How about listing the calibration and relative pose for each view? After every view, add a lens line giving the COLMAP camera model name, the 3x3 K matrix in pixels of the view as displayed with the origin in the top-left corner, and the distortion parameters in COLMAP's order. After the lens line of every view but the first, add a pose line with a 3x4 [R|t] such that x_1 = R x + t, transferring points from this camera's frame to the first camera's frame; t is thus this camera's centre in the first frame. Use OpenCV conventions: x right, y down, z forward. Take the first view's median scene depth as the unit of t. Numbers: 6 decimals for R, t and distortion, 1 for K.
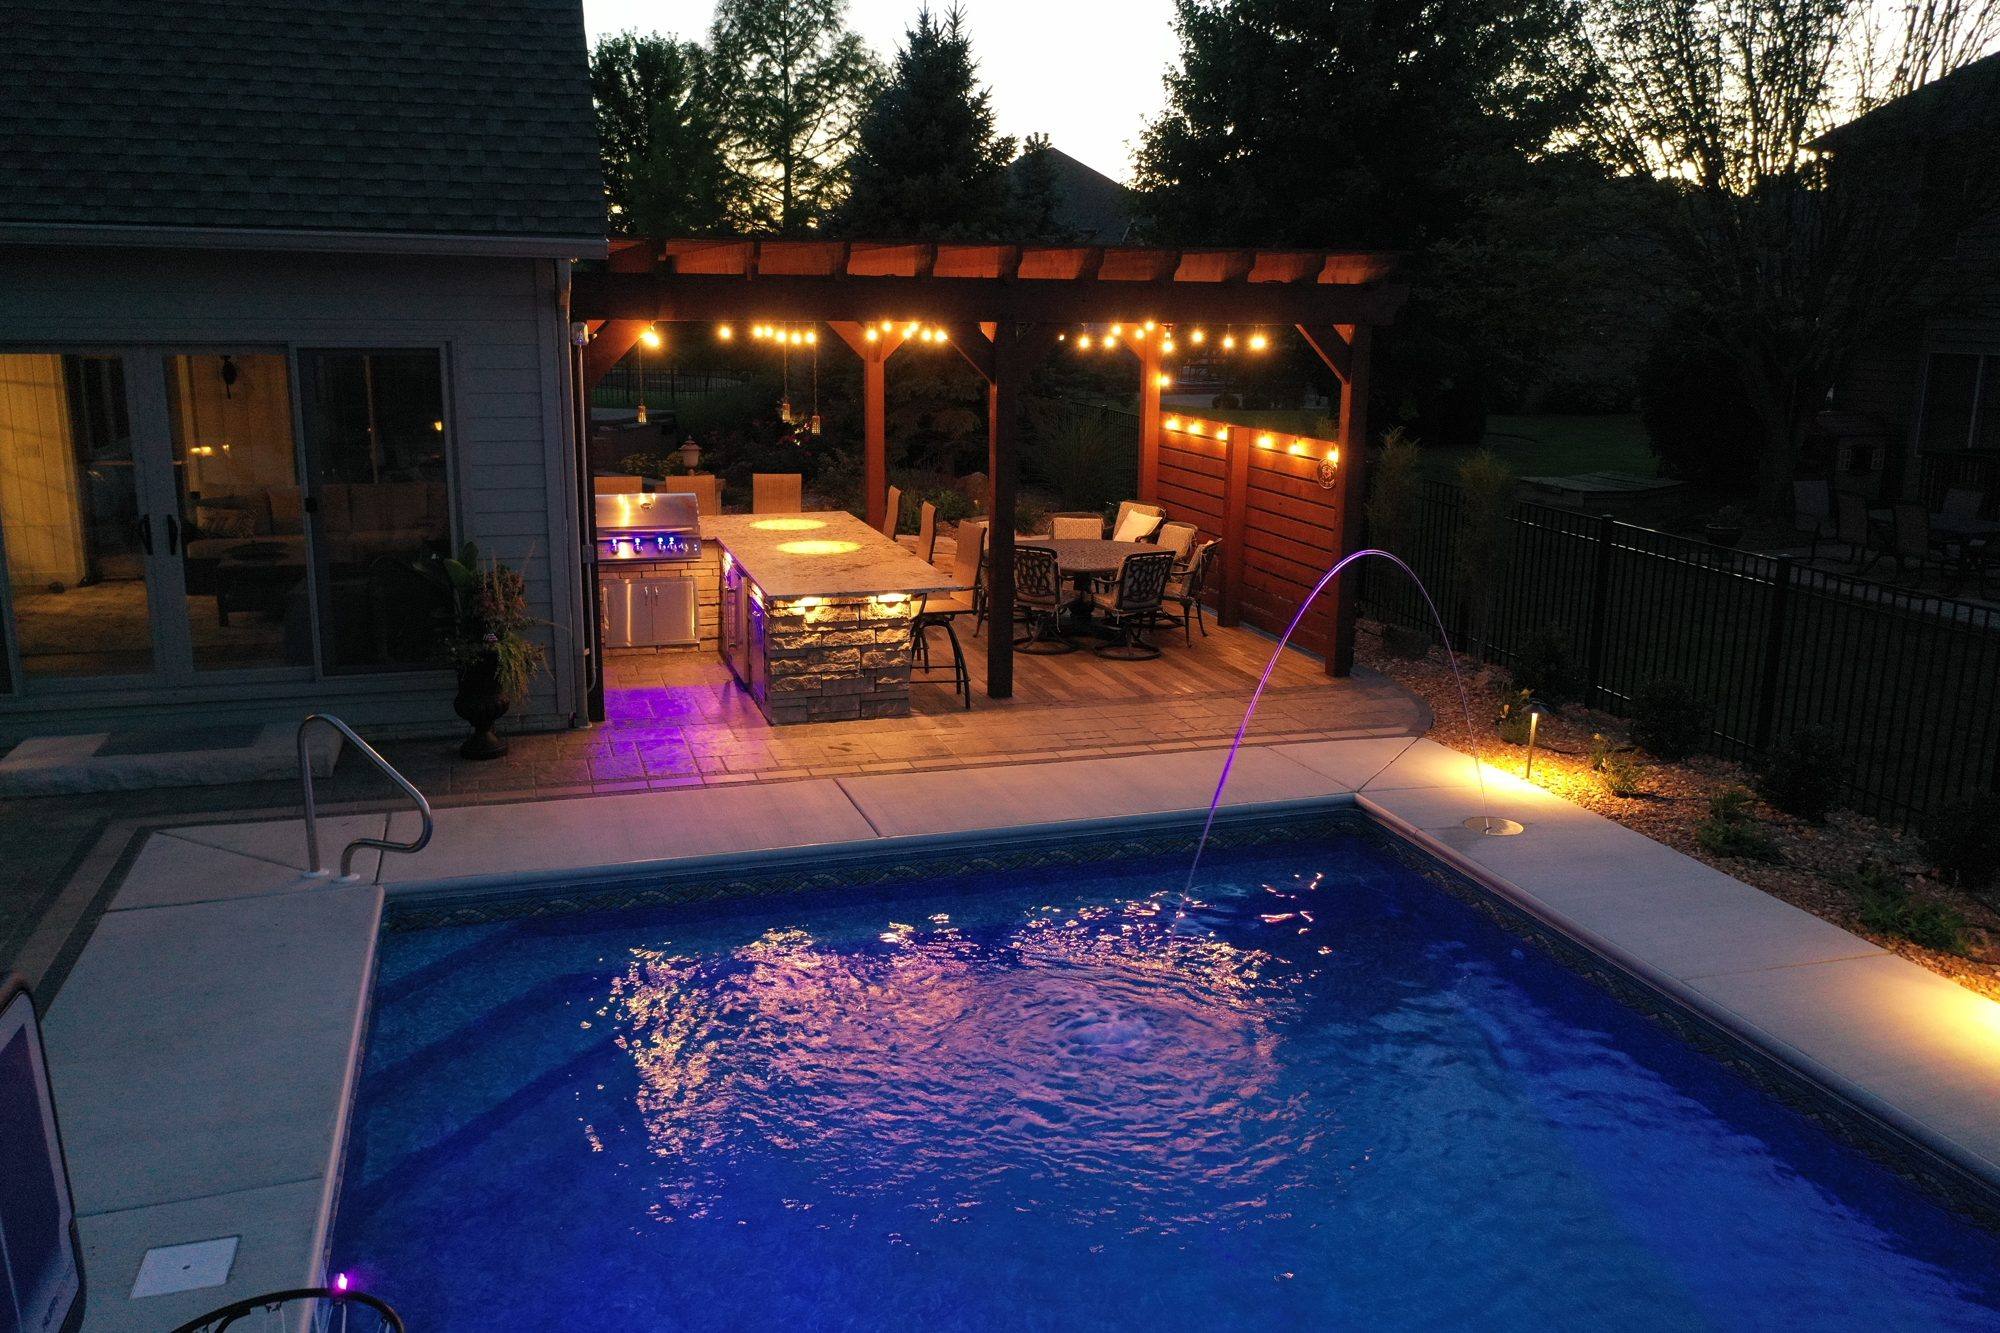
lens RADIAL K [[1573.3, 0, 1004.7], [0, 1573.3, 666.9], [0, 0, 1]] dist [-0.013496, 0.001810]
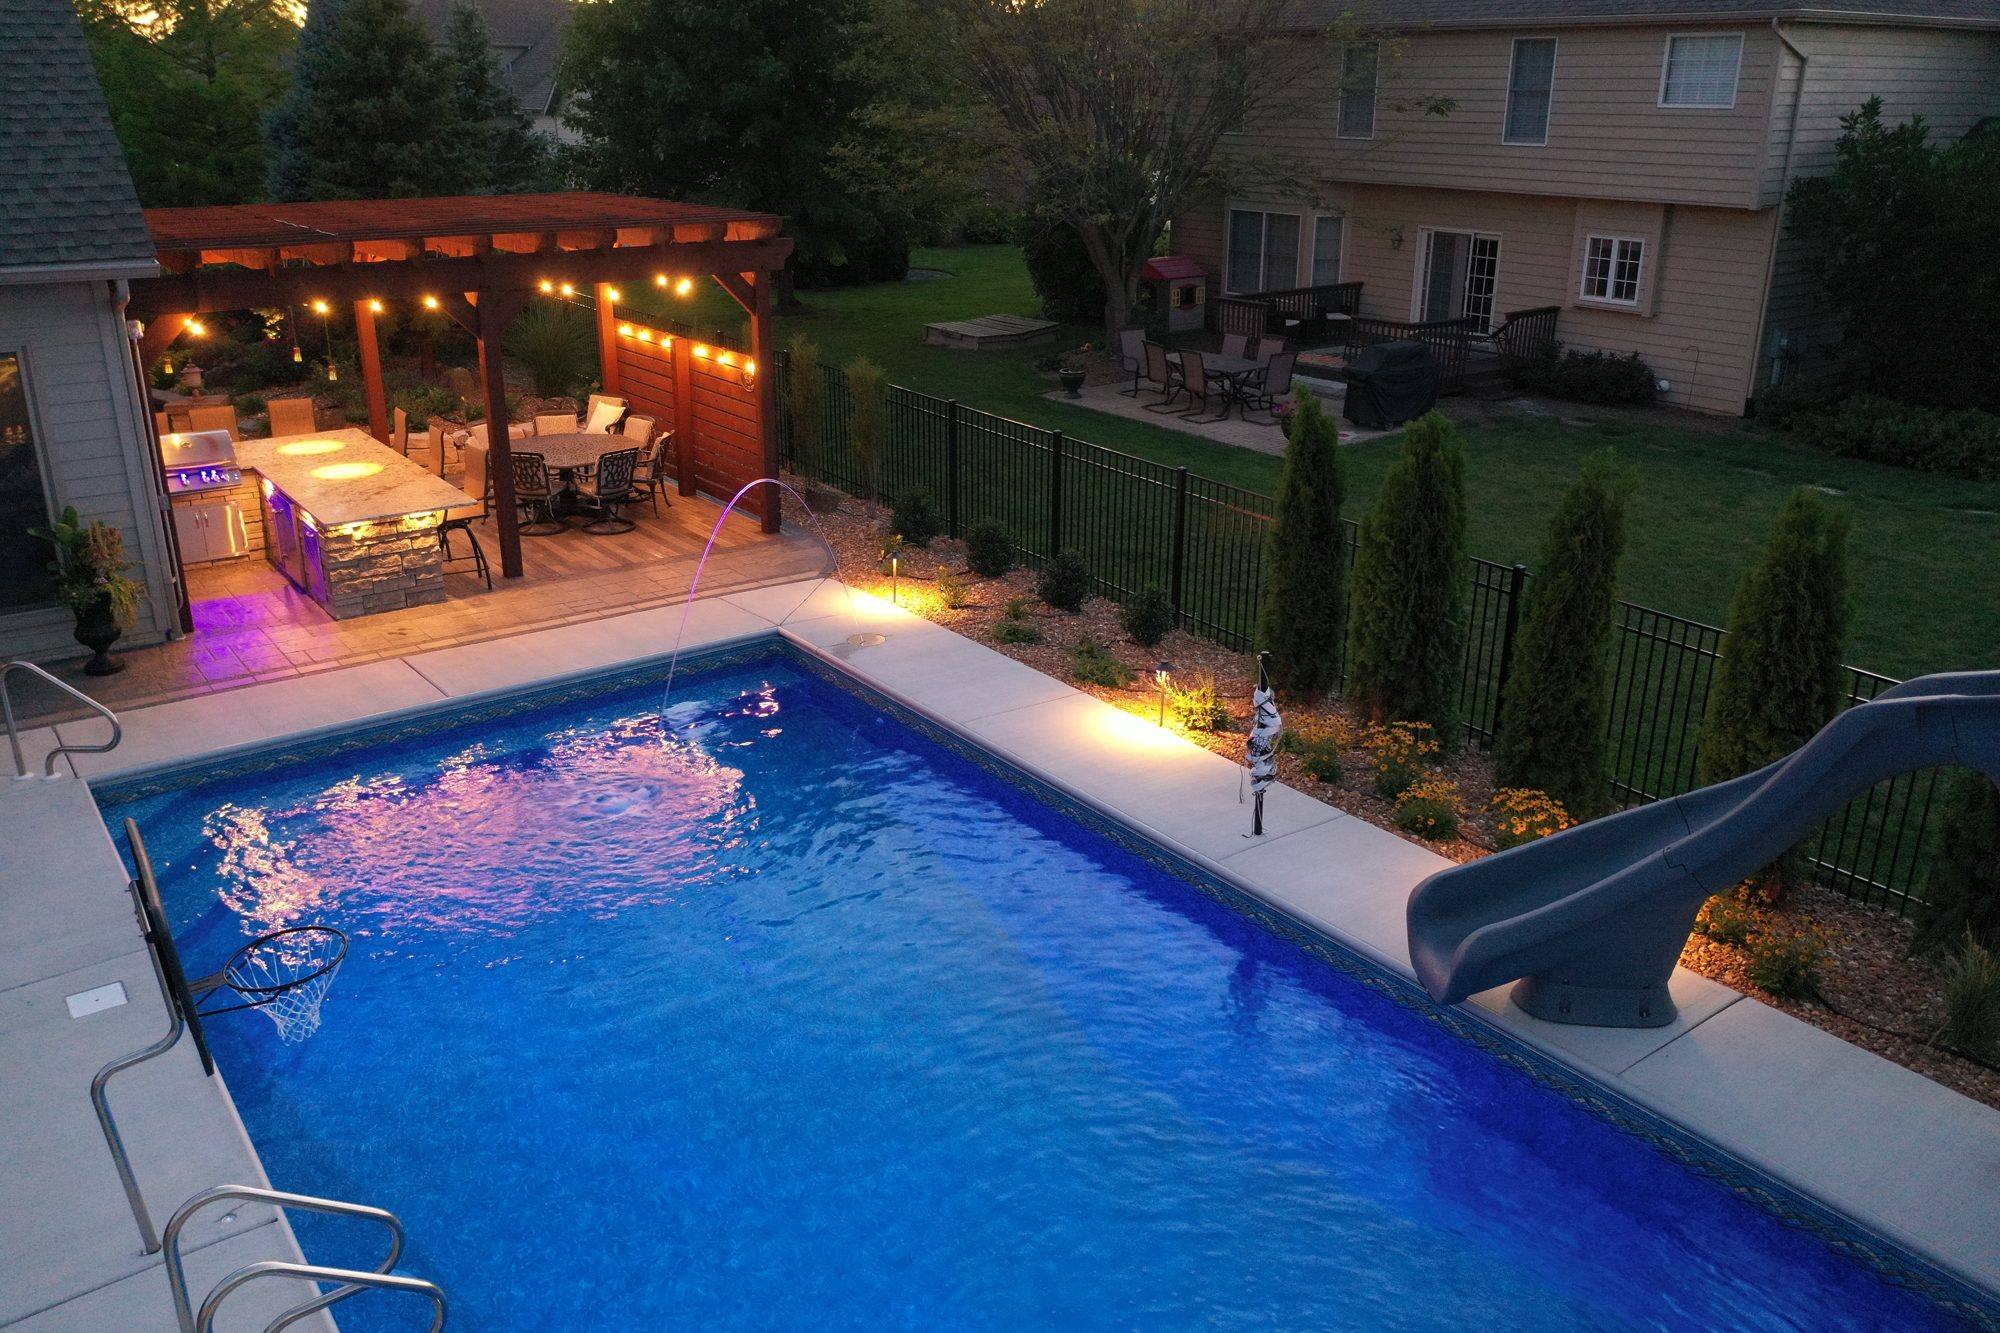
lens RADIAL K [[1573.3, 0, 1001.1], [0, 1573.3, 671.2], [0, 0, 1]] dist [-0.013496, 0.001810]
pose [[0.946167, -0.120155, 0.300551, -0.023309], [0.079892, 0.986510, 0.142881, -0.062045], [-0.313665, -0.111178, 0.943003, -0.393546]]
